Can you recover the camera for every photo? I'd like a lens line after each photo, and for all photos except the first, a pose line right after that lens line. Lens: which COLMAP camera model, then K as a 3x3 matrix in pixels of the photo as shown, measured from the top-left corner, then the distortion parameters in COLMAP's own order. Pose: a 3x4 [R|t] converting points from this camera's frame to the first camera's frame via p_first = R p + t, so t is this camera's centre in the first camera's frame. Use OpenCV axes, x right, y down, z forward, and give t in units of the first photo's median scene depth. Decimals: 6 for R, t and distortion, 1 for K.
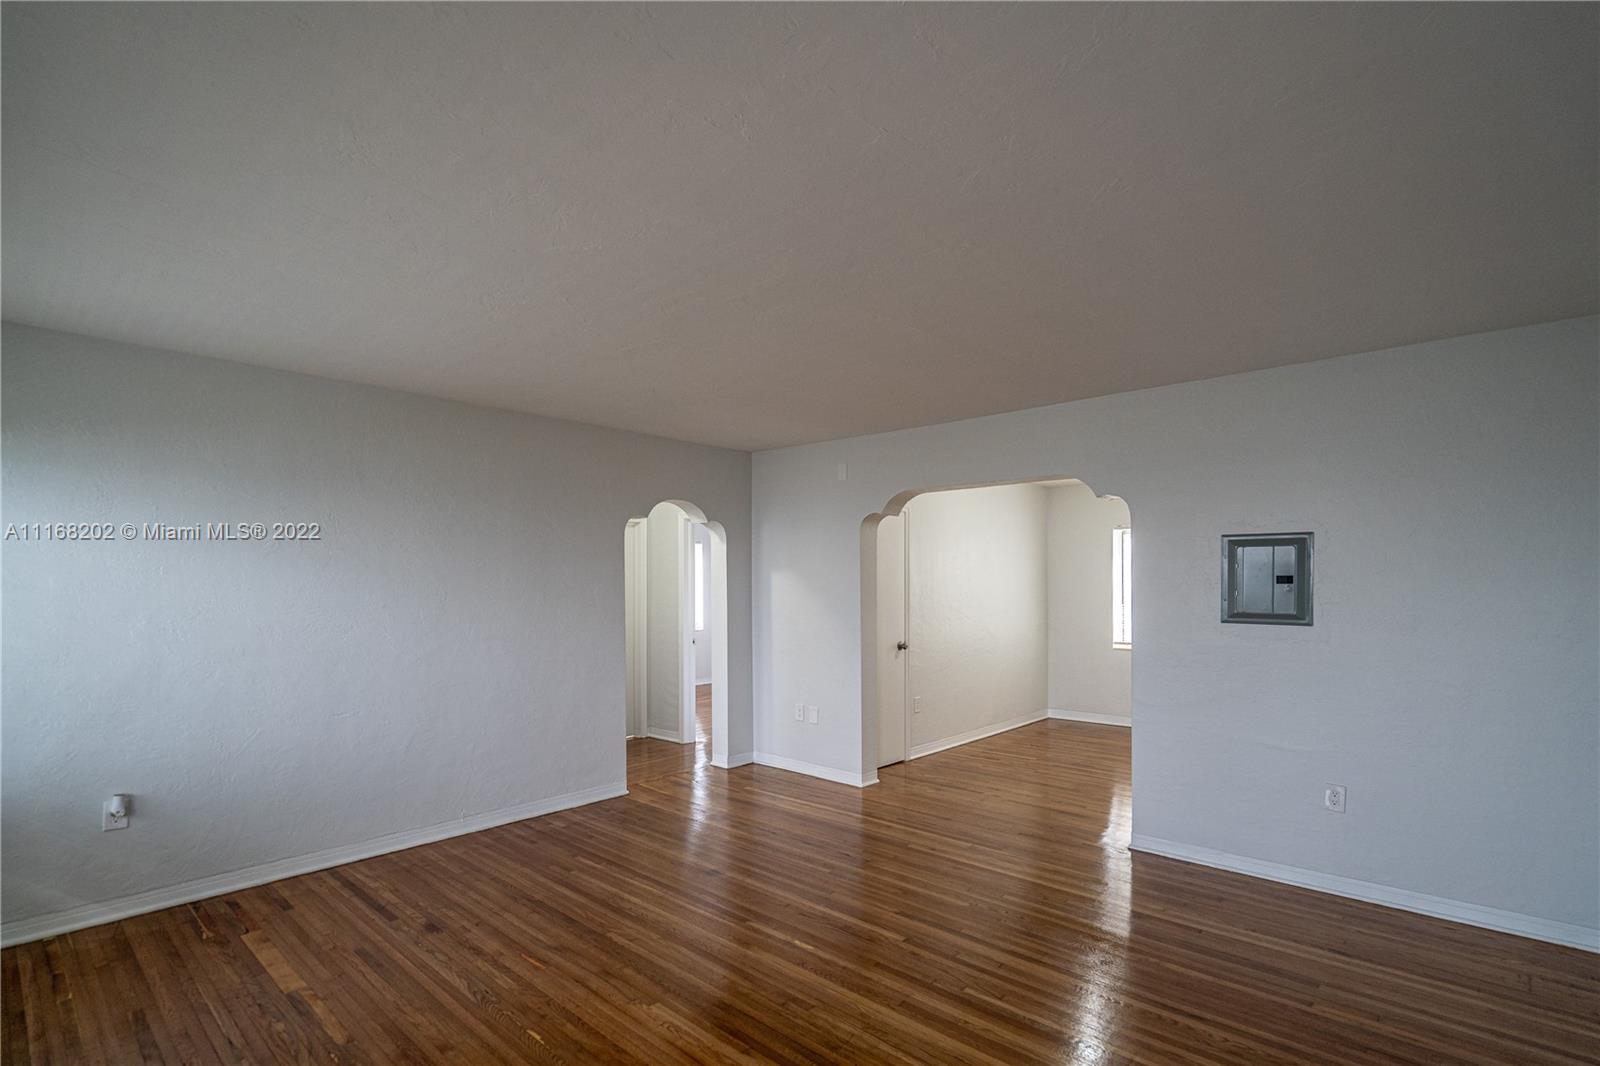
lens RADIAL K [[735.4, 0, 793.8], [0, 735.4, 591.8], [0, 0, 1]] dist [0.001316, 0.000737]
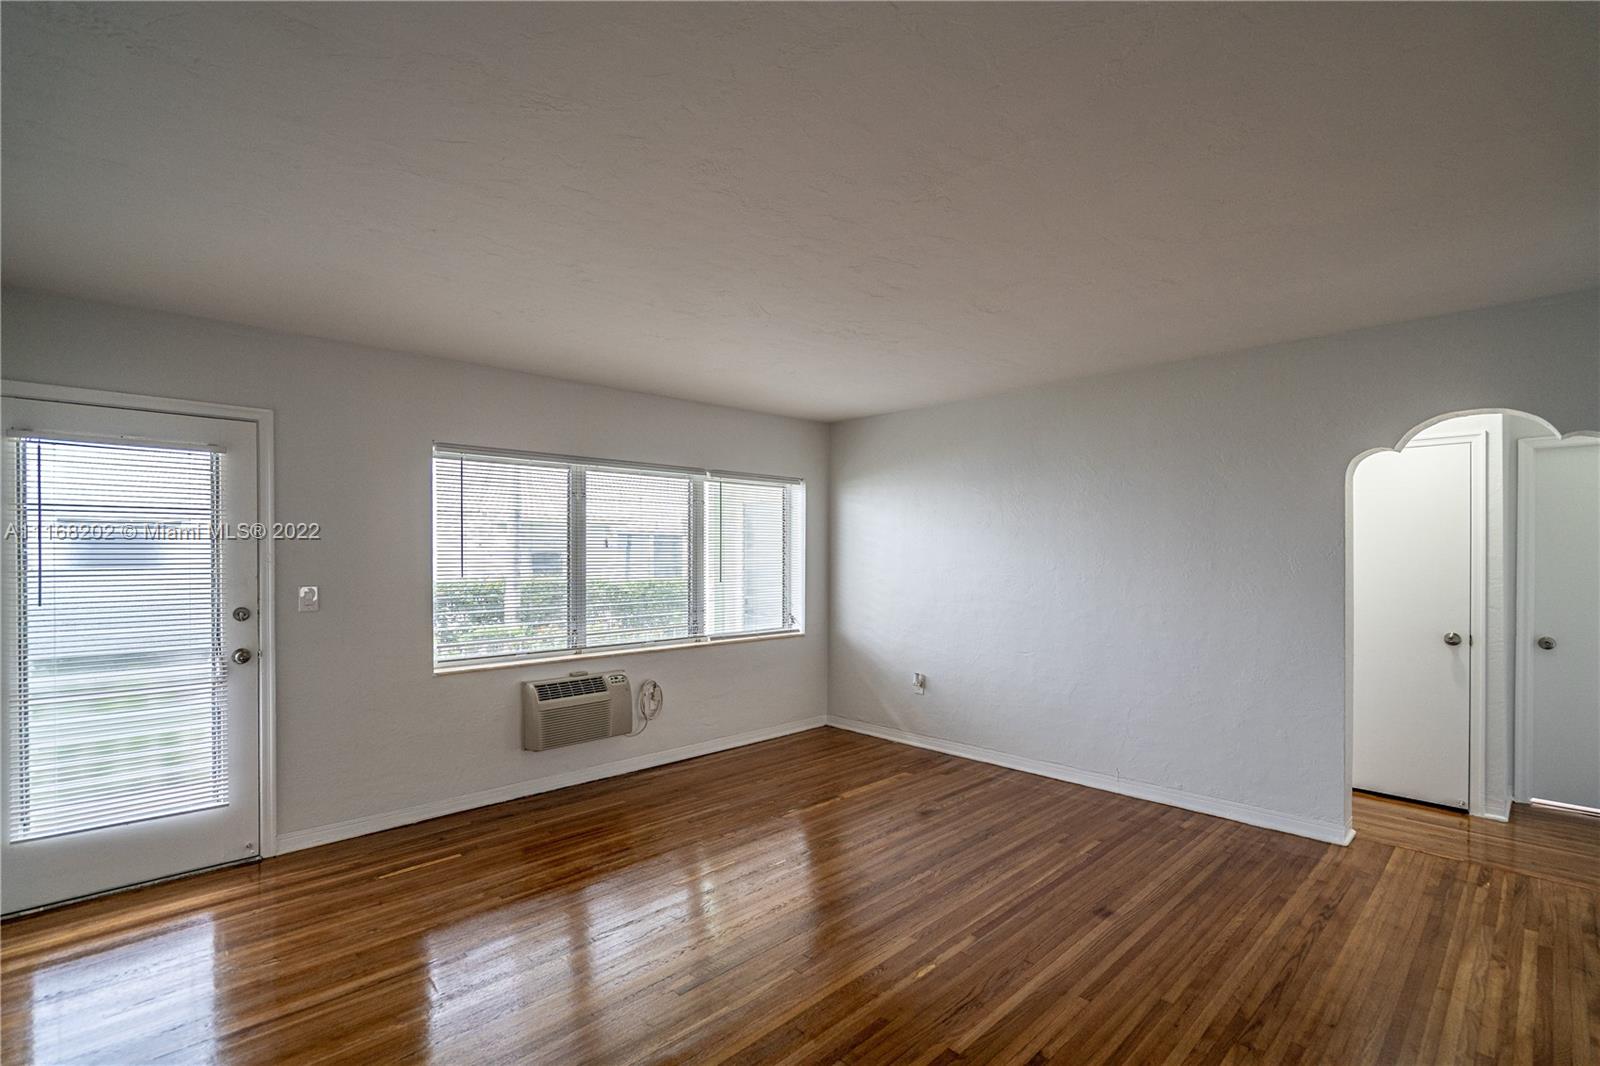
lens RADIAL K [[735.4, 0, 808.3], [0, 735.4, 560.8], [0, 0, 1]] dist [0.001316, 0.000737]
pose [[-0.067750, 0.010509, -0.997647, 0.737309], [0.000856, 0.999945, 0.010475, -0.009344], [0.997702, -0.000145, -0.067756, 0.770978]]
